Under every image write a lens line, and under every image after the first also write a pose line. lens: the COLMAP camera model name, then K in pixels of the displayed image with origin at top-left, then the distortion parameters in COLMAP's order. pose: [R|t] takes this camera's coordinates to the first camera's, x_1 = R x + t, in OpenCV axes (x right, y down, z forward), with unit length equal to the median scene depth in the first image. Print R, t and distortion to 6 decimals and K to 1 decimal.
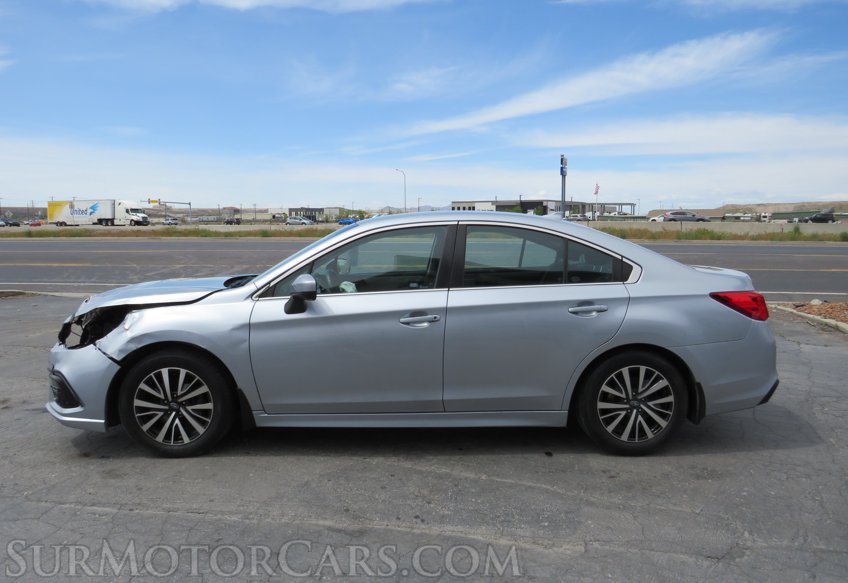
lens RADIAL K [[638.6, 0, 424.2], [0, 638.6, 285.2], [0, 0, 1]] dist [-0.038372, 0.001170]
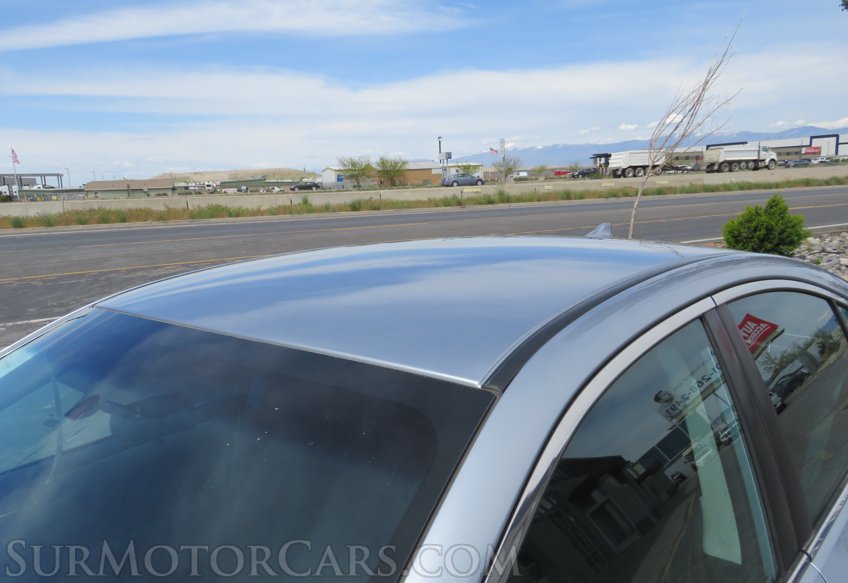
lens RADIAL K [[680.9, 0, 416.3], [0, 680.9, 296.1], [0, 0, 1]] dist [0.059564, -0.021827]
pose [[0.694548, -0.143697, 0.704950, -0.263327], [0.108653, 0.989562, 0.094663, -0.144477], [-0.711194, 0.010847, 0.702912, 0.877090]]
